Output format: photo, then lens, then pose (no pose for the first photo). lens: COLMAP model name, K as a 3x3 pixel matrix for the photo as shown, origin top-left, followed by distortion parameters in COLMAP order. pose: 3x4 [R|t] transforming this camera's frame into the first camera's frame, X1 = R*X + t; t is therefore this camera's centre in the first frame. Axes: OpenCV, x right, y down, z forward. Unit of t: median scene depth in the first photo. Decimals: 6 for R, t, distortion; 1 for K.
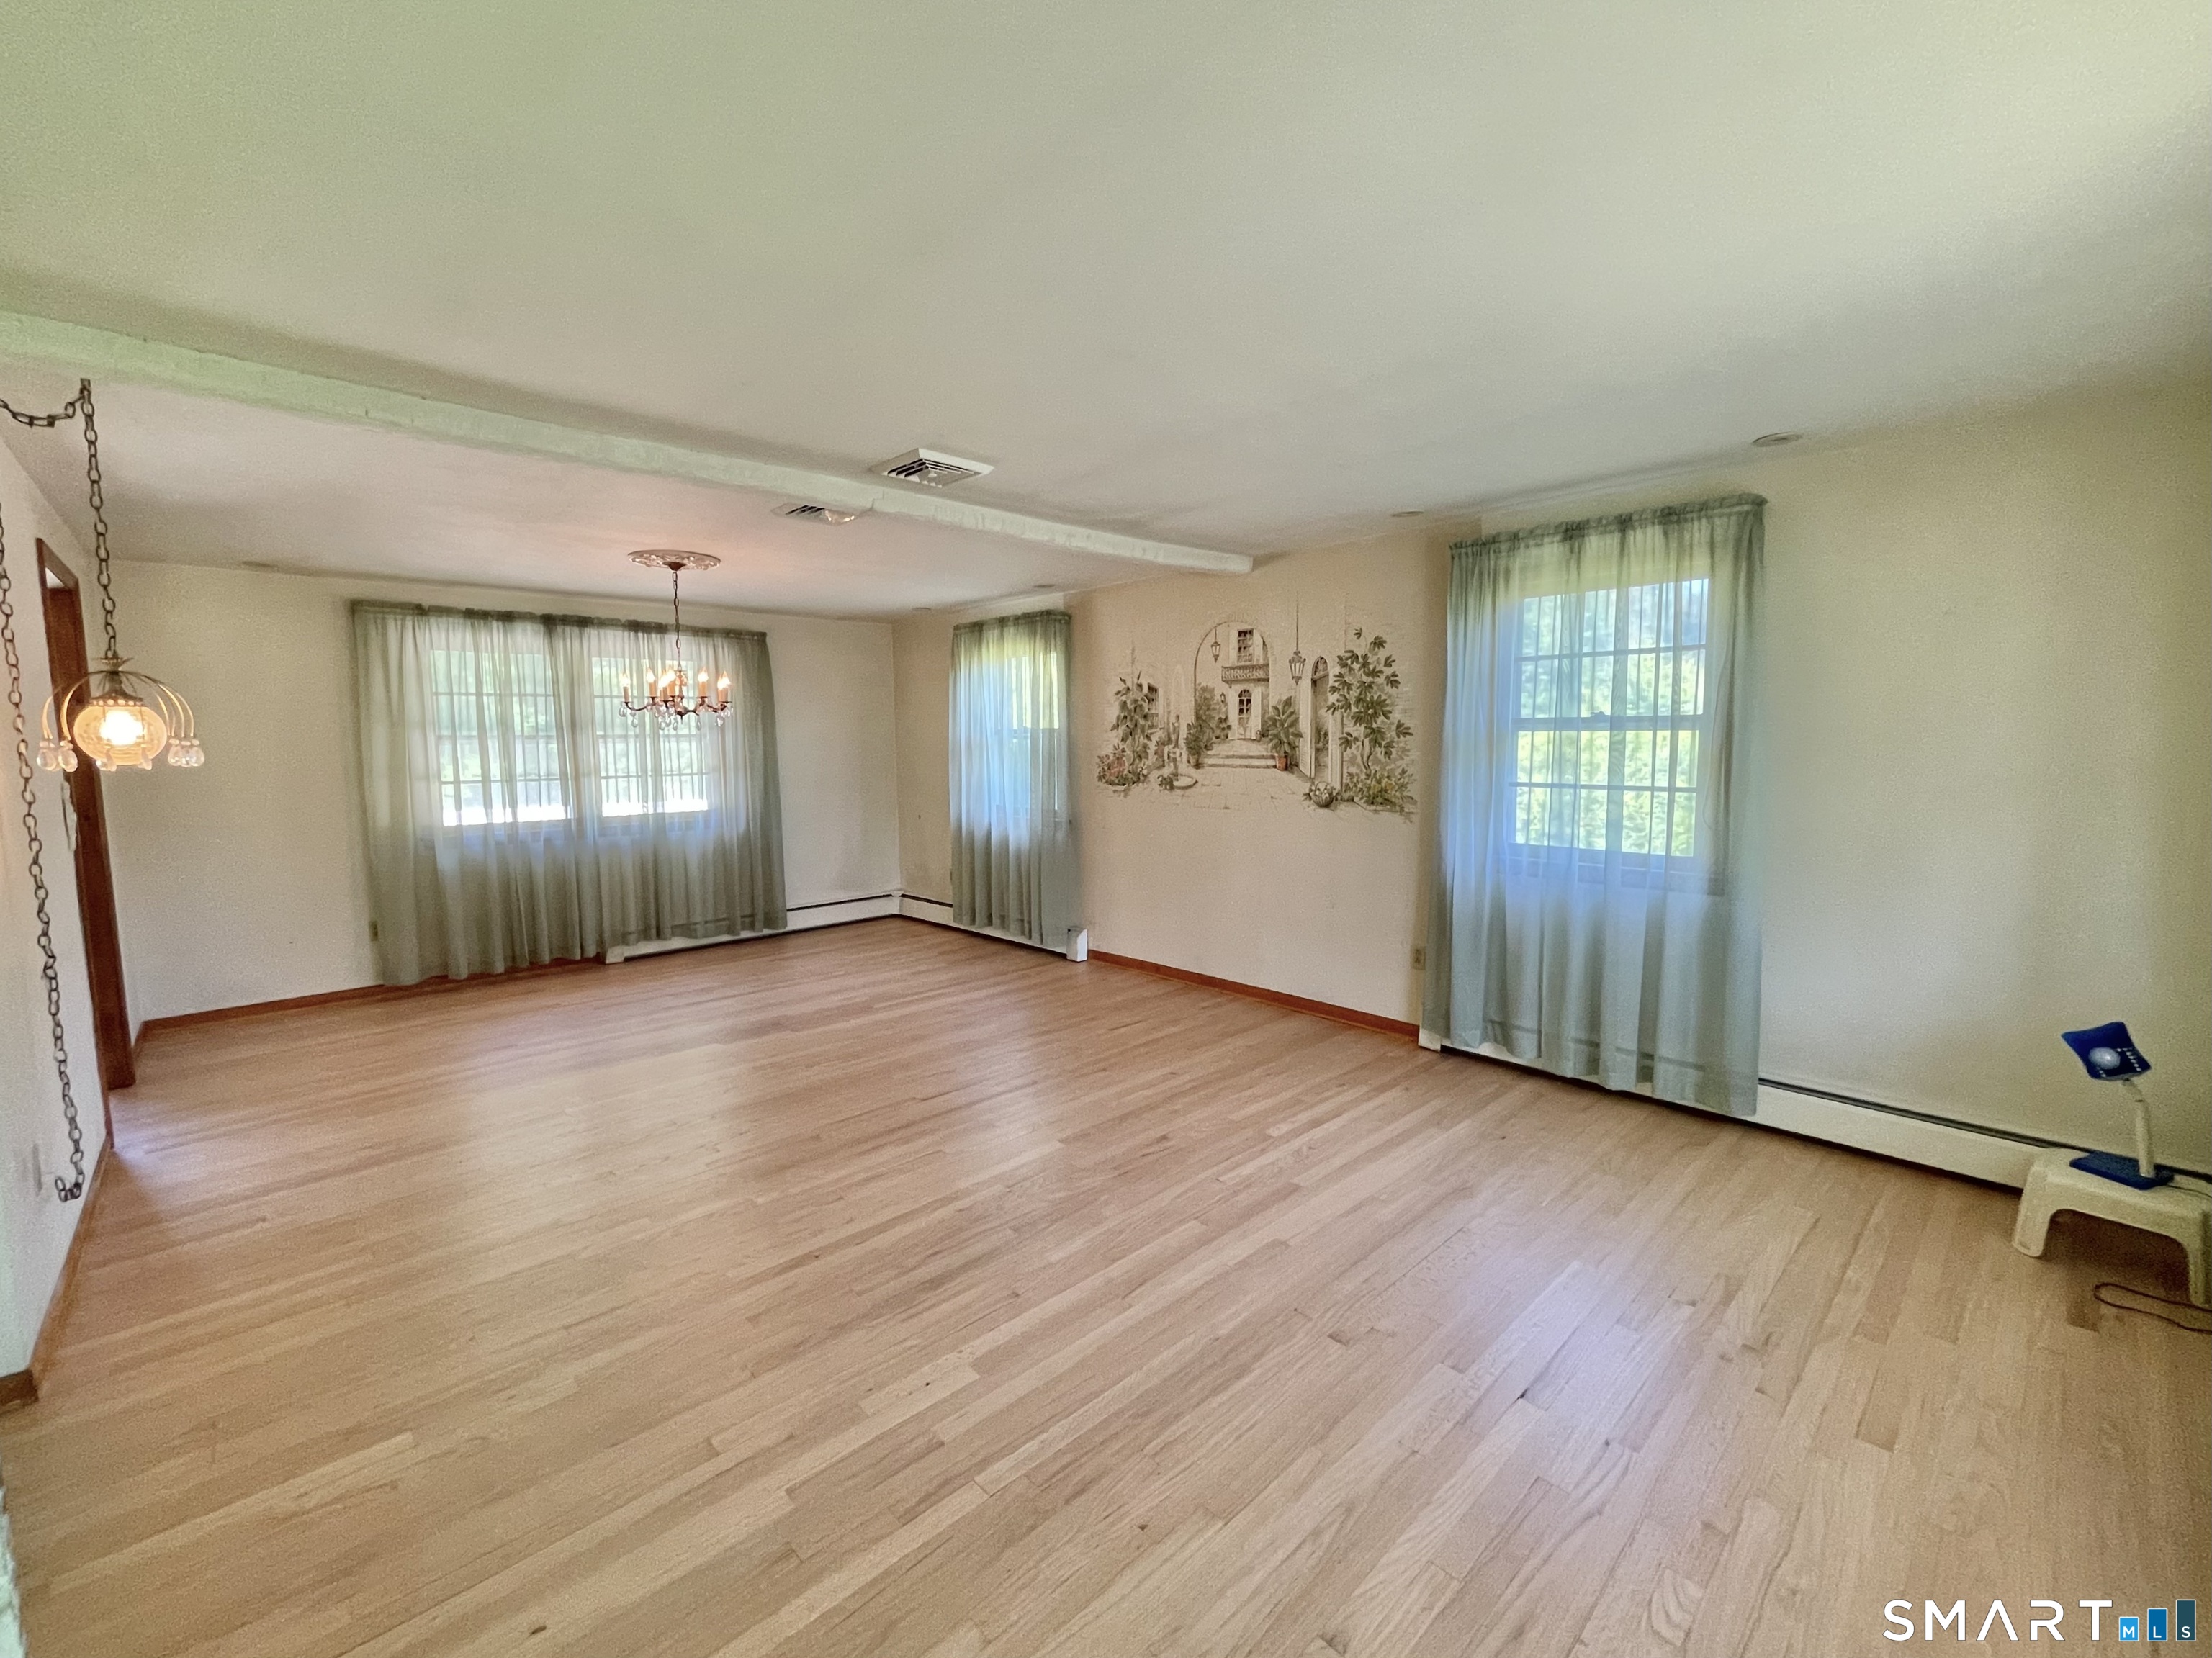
lens RADIAL K [[899.1, 0, 1109.2], [0, 899.1, 820.5], [0, 0, 1]] dist [0.002847, -0.000693]
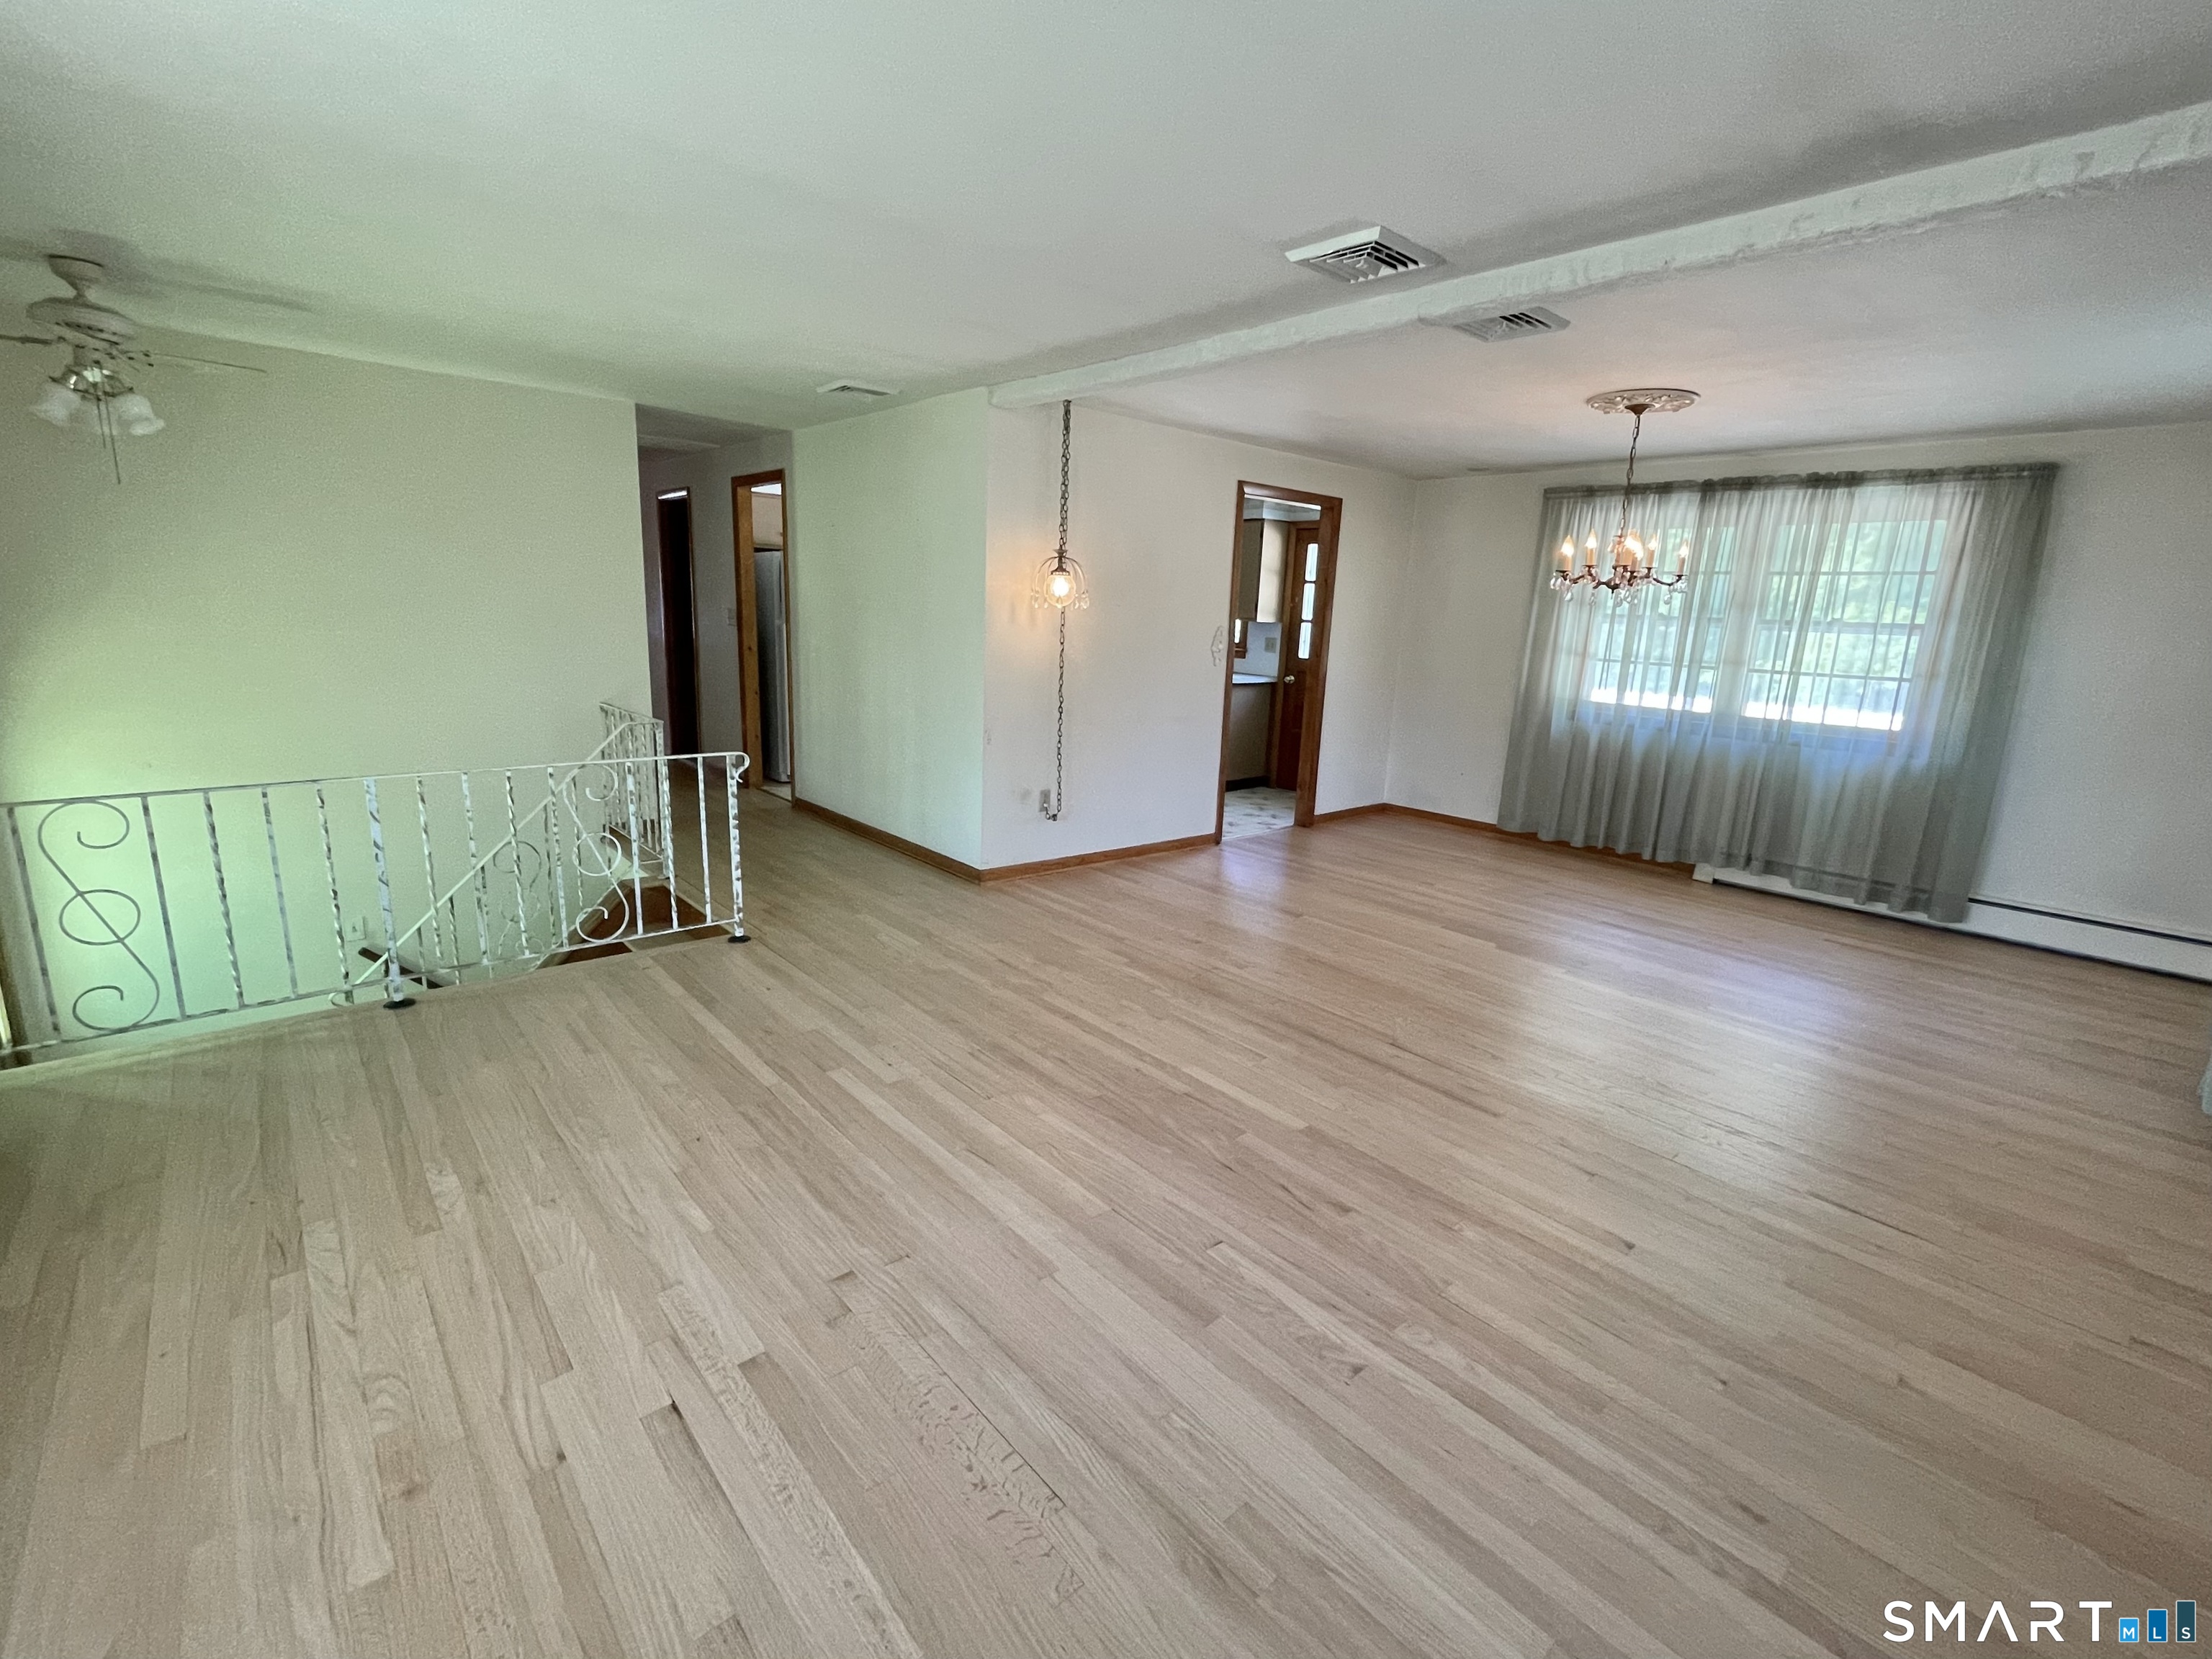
lens RADIAL K [[956.0, 0, 1110.6], [0, 956.0, 821.0], [0, 0, 1]] dist [-0.001906, -0.000588]
pose [[-0.012329, 0.227608, -0.973675, 0.631133], [-0.134214, 0.964561, 0.227177, -0.060082], [0.990876, 0.133482, 0.018656, 0.704077]]
